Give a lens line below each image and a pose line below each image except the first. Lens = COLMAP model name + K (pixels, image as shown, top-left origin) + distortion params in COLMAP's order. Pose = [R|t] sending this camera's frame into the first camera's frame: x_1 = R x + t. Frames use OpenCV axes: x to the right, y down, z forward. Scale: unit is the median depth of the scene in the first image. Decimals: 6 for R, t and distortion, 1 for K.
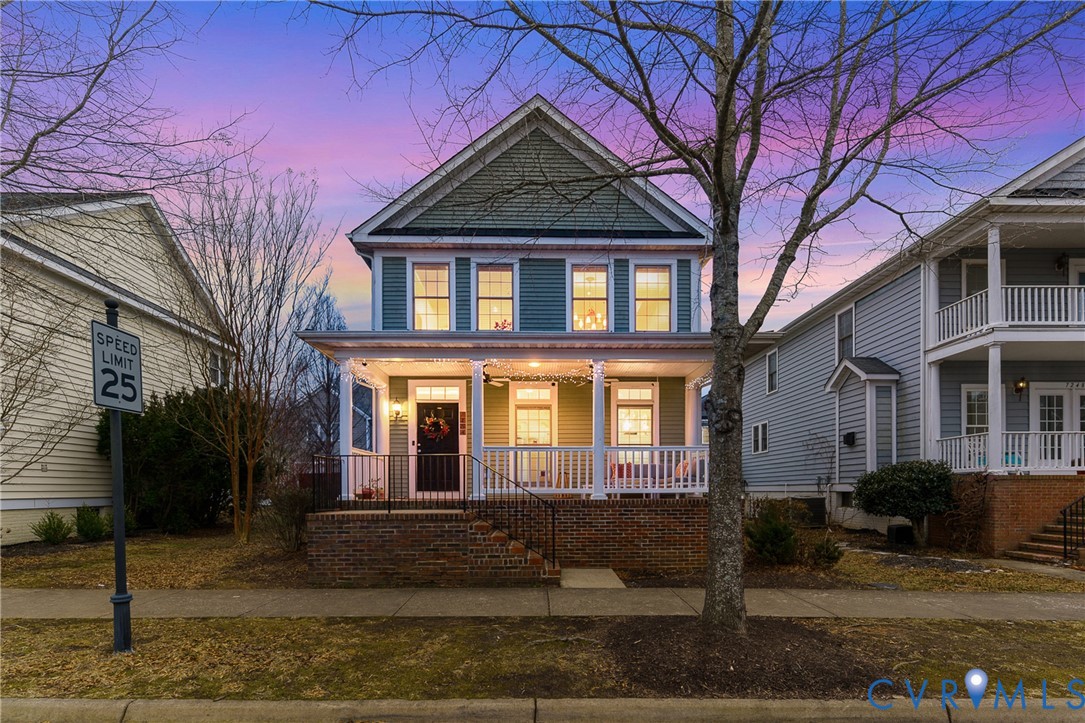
lens RADIAL K [[521.0, 0, 541.4], [0, 521.0, 397.0], [0, 0, 1]] dist [0.001971, 0.000162]
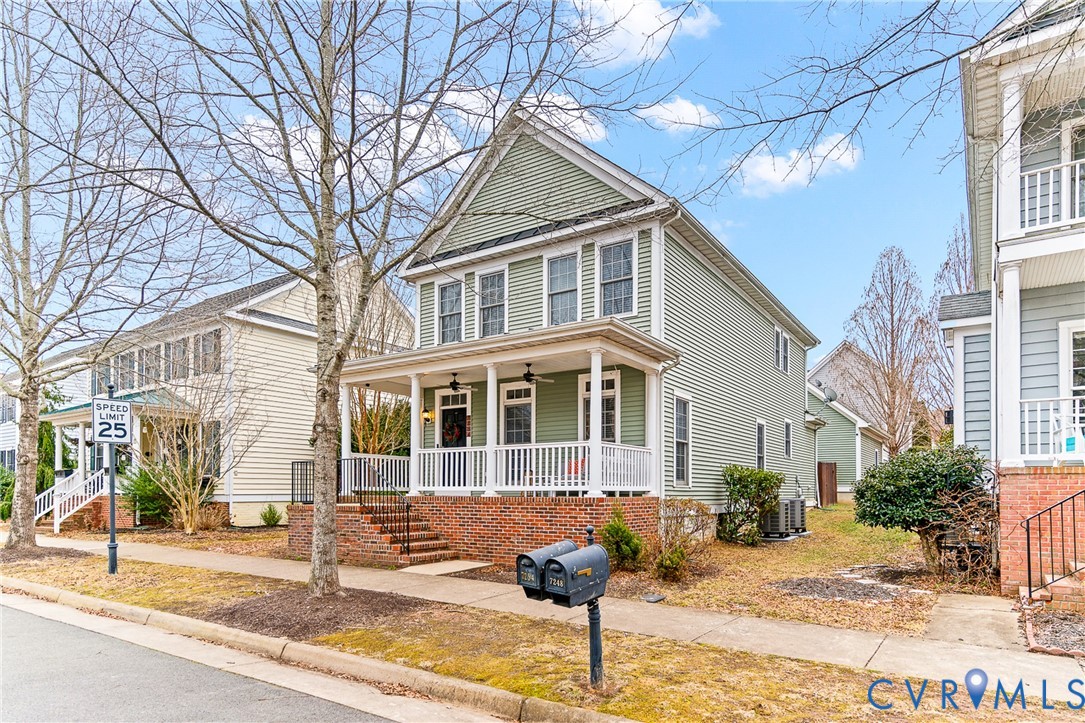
lens RADIAL K [[634.3, 0, 566.6], [0, 634.3, 360.4], [0, 0, 1]] dist [0.003164, -0.000403]
pose [[0.817717, -0.110227, -0.564969, 0.945507], [0.097806, 0.993828, -0.052338, 0.004104], [0.567251, -0.012460, 0.823451, 0.032569]]
